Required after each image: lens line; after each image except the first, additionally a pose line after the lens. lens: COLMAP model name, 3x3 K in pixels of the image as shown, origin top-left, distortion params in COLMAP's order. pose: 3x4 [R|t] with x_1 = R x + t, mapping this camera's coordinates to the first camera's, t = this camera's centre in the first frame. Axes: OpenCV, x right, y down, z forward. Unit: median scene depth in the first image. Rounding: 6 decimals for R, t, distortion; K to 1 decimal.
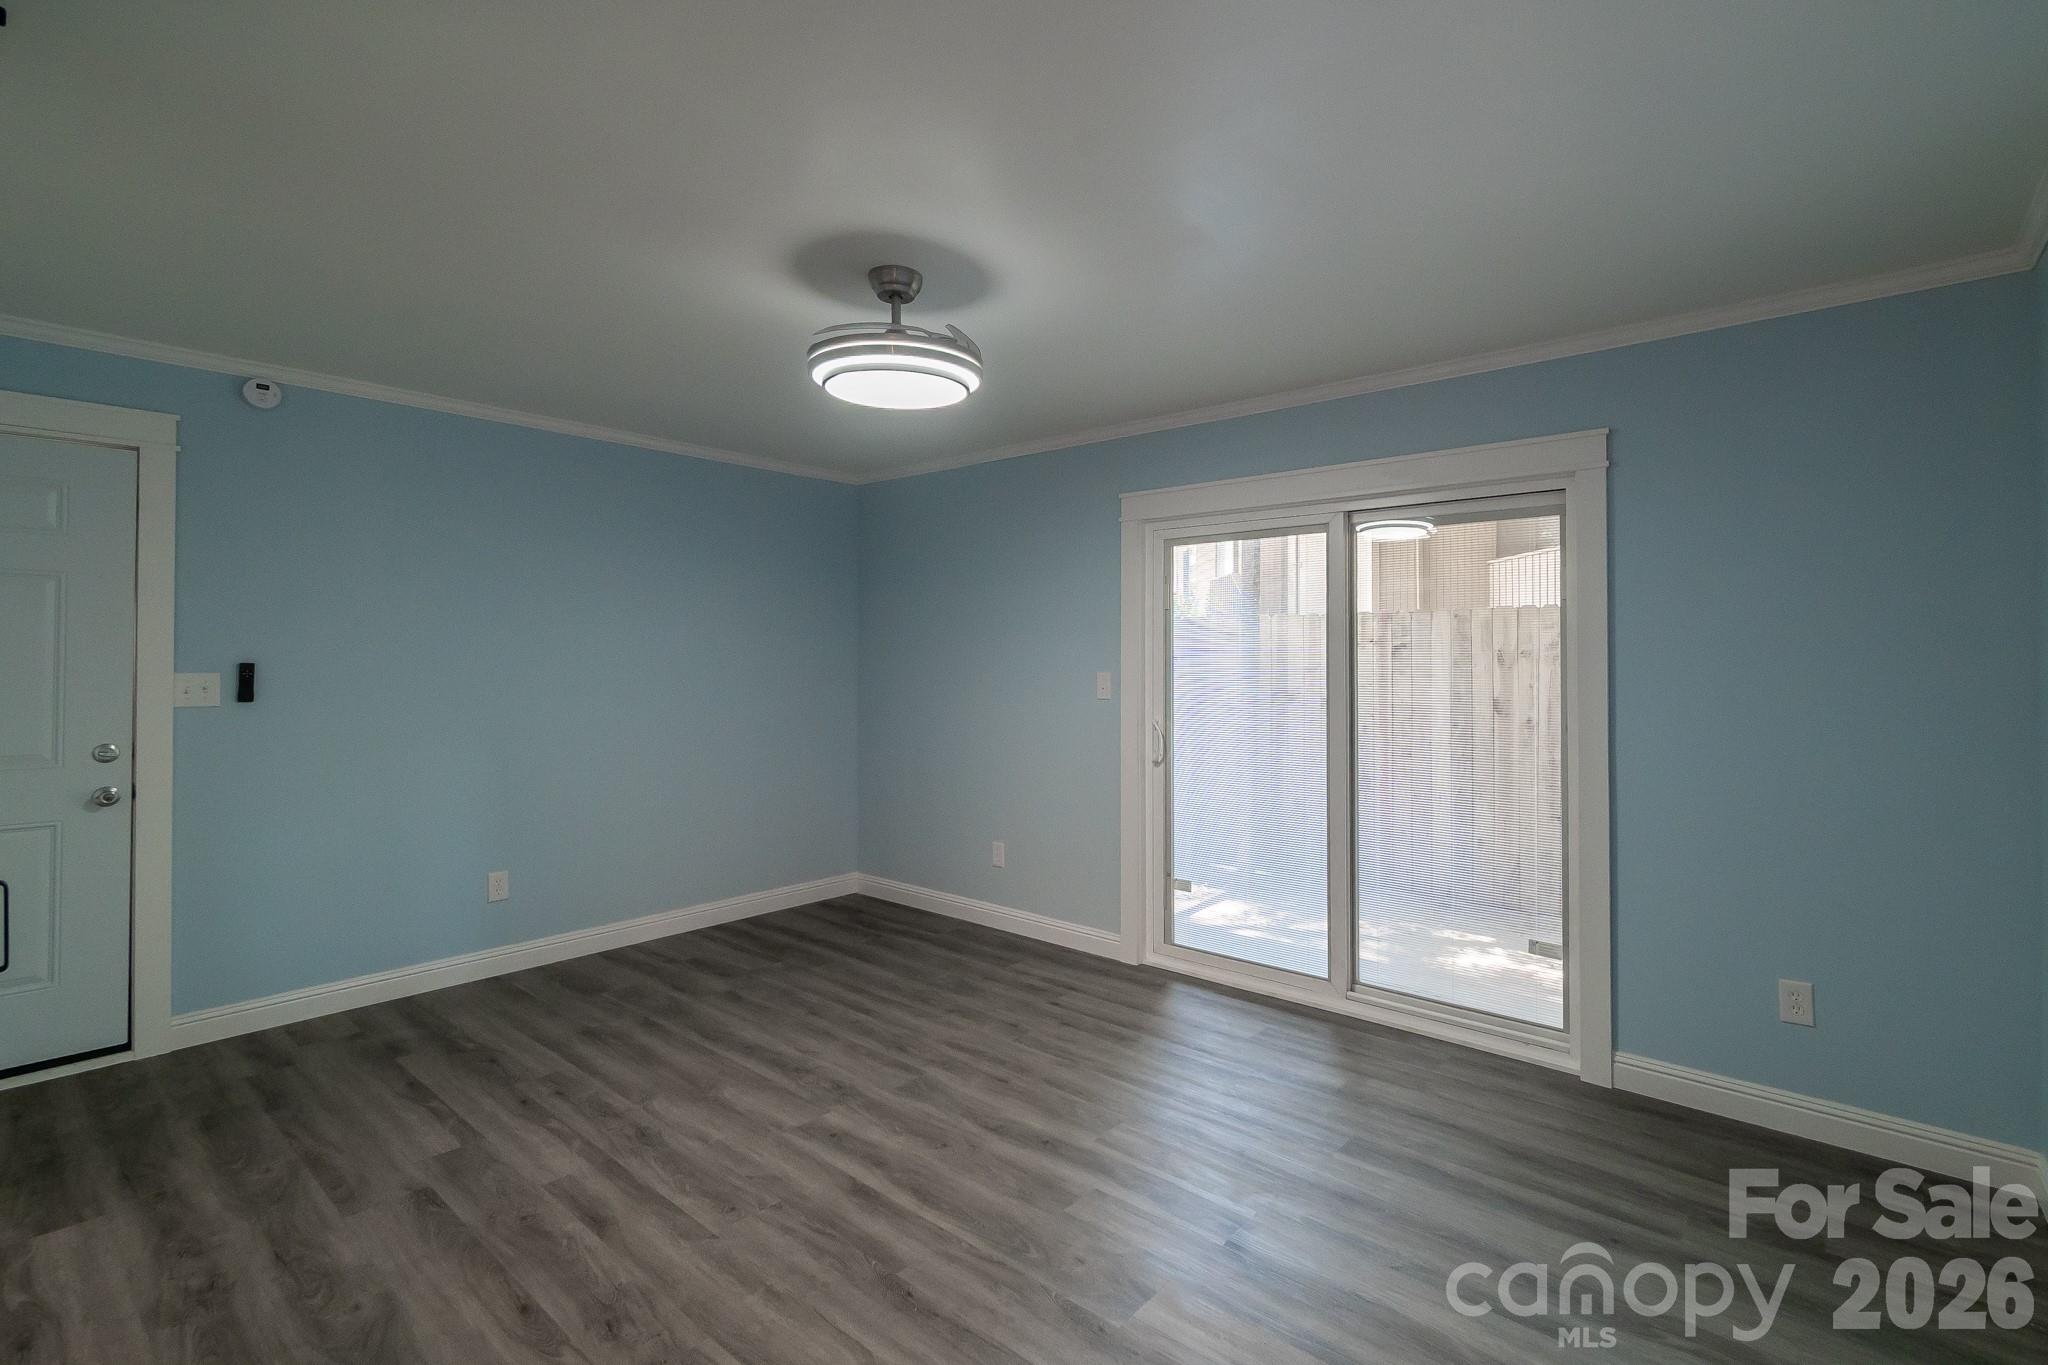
lens RADIAL K [[933.5, 0, 1081.0], [0, 933.5, 644.4], [0, 0, 1]] dist [0.001344, -0.000357]
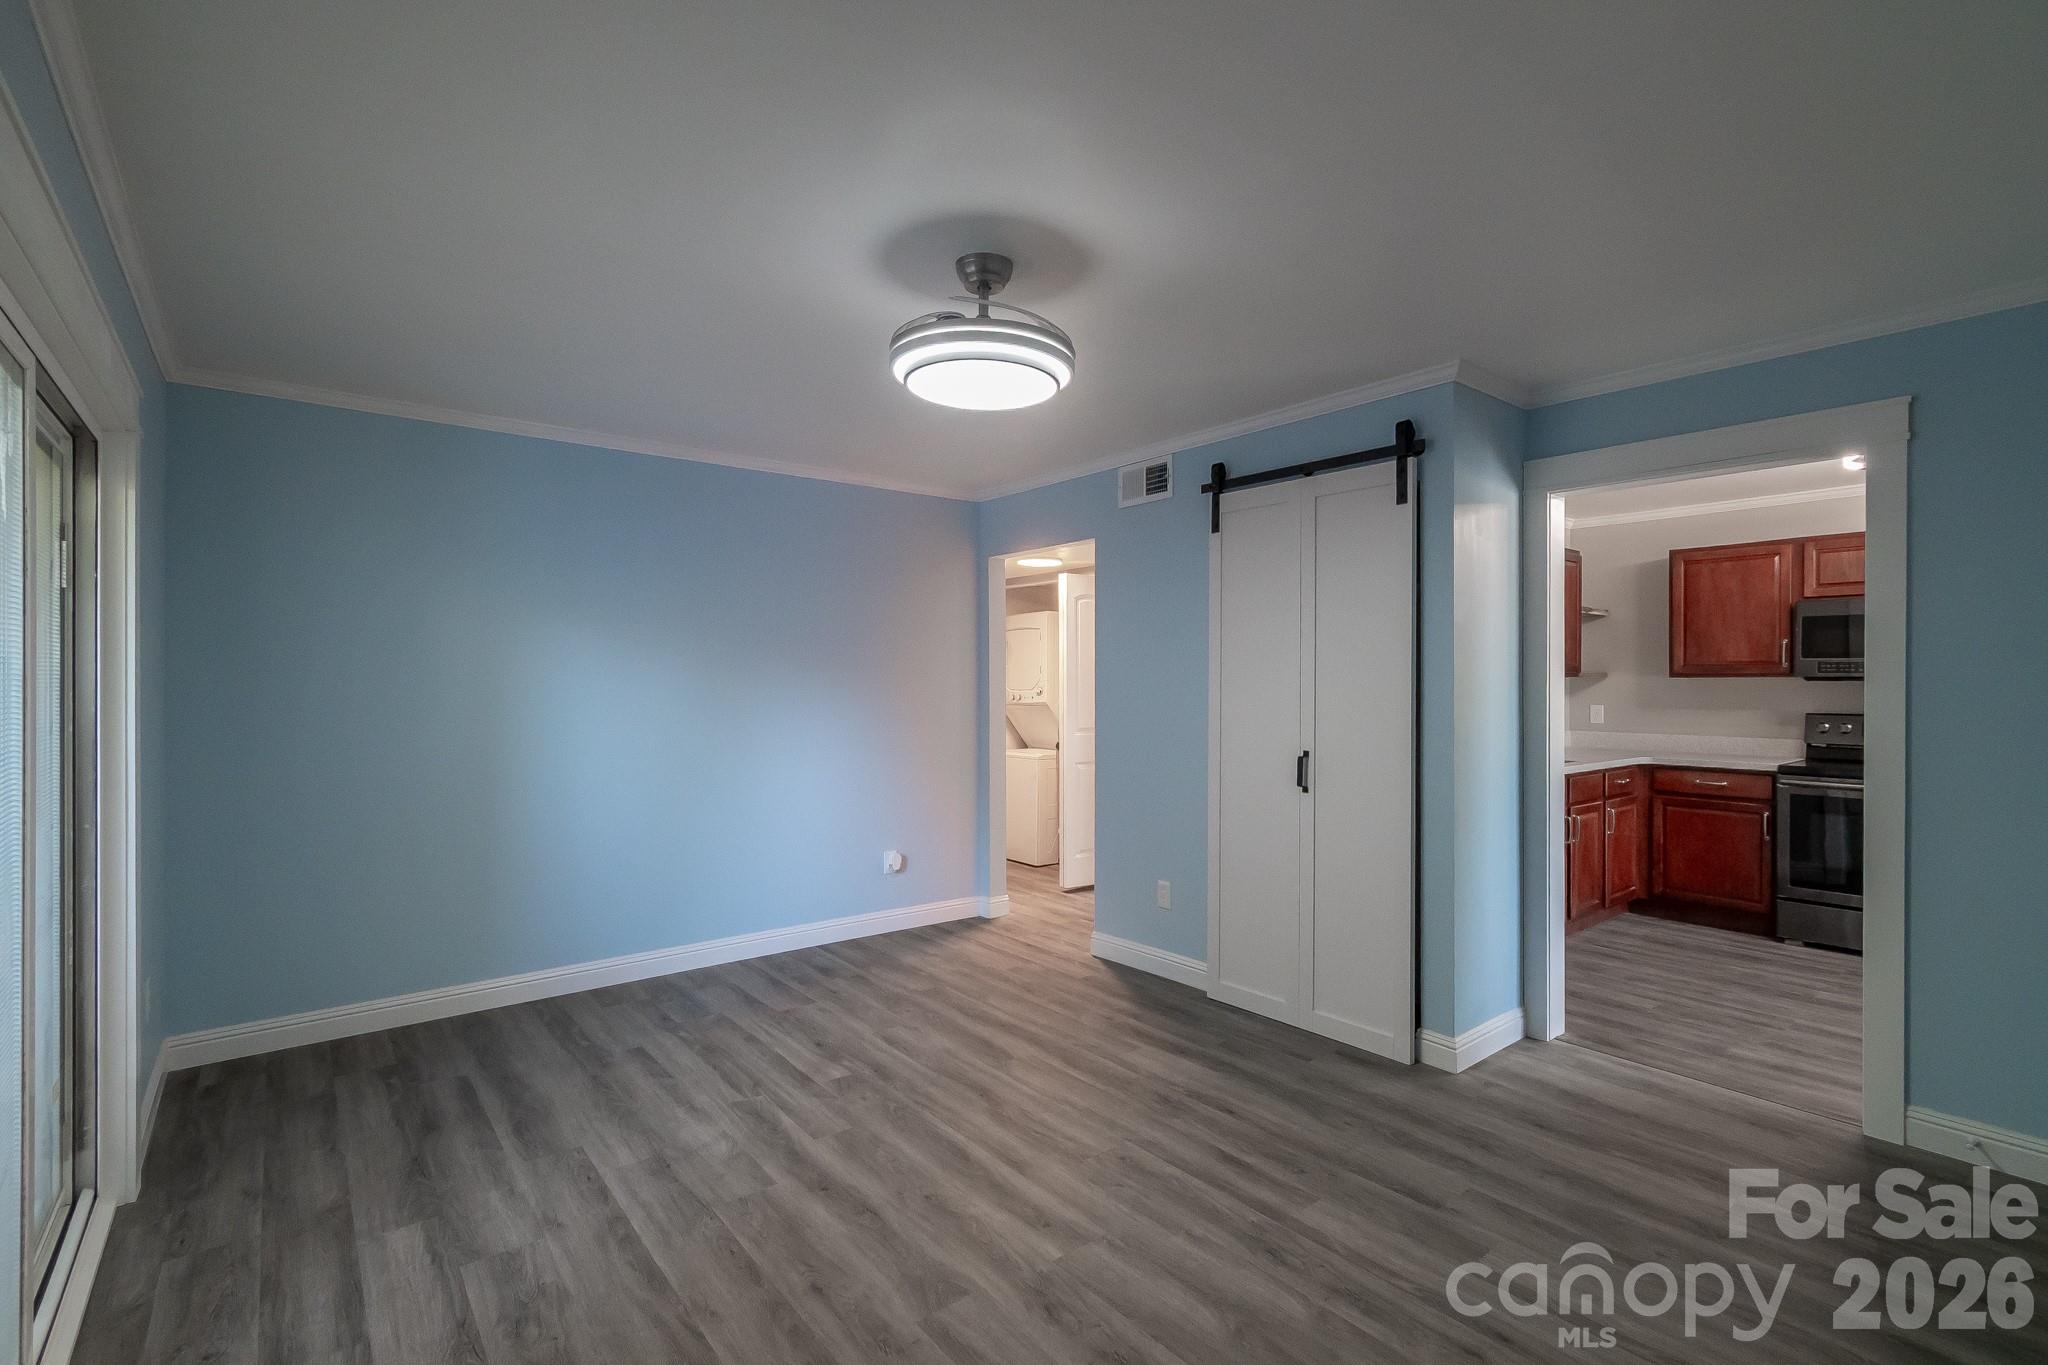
lens RADIAL K [[936.9, 0, 1029.6], [0, 936.9, 676.2], [0, 0, 1]] dist [0.000806, -0.000667]
pose [[-0.978860, -0.002287, 0.204518, -0.379992], [-0.006378, 0.999792, -0.019350, 0.026132], [-0.204432, -0.020245, -0.978671, 1.660373]]
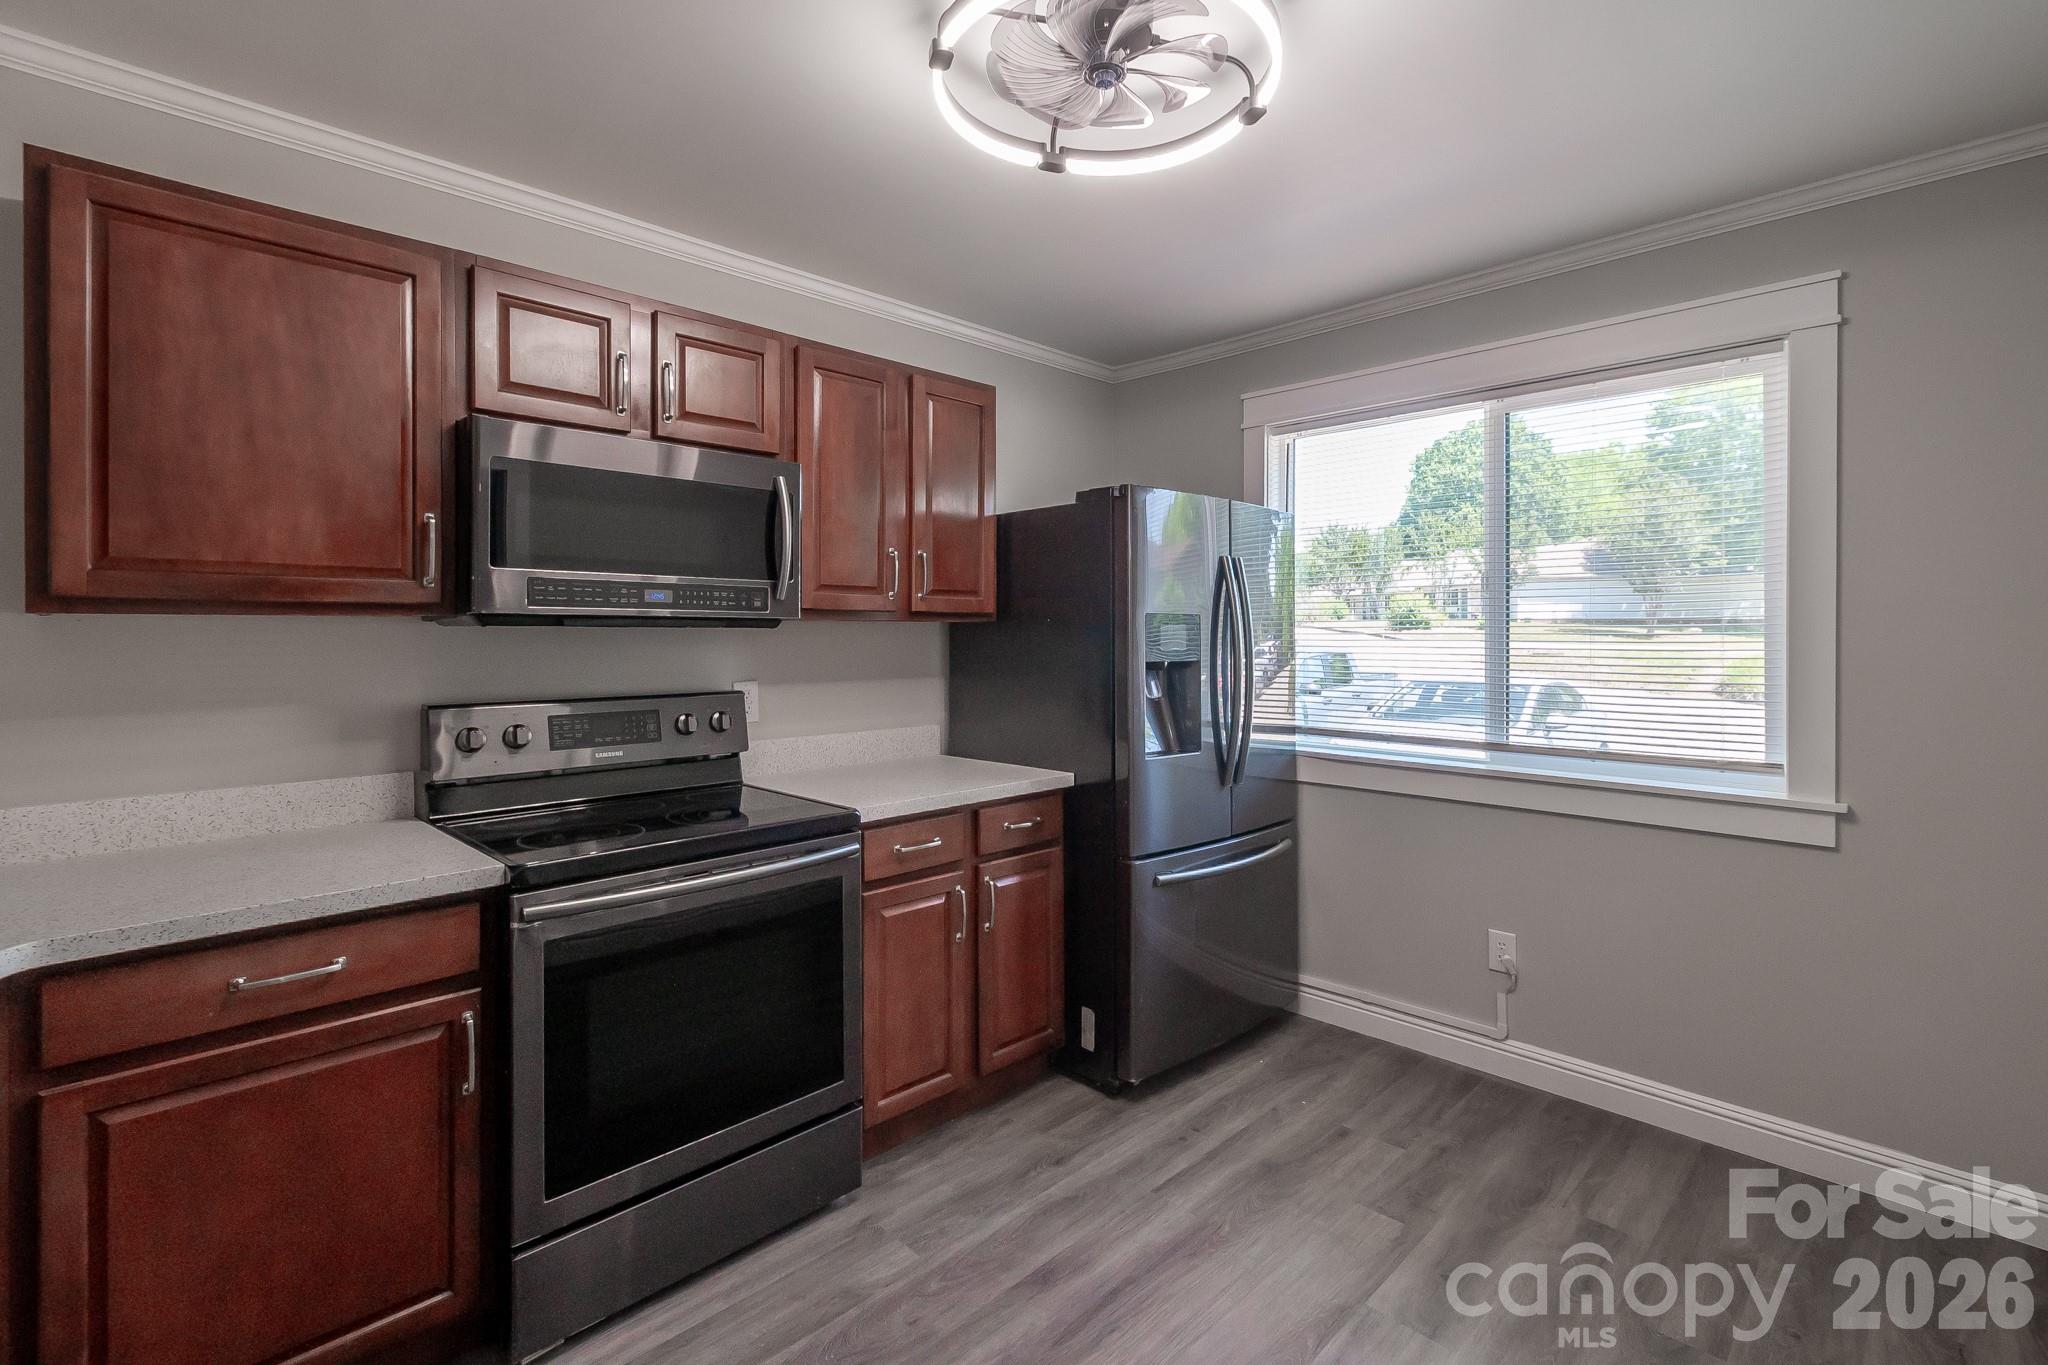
lens RADIAL K [[945.7, 0, 1035.3], [0, 945.7, 632.8], [0, 0, 1]] dist [0.001034, -0.000374]
pose [[-0.088258, -0.001981, -0.996096, -0.784549], [0.017846, 0.999834, -0.003569, 0.007230], [0.995938, -0.018091, -0.088208, 0.155226]]
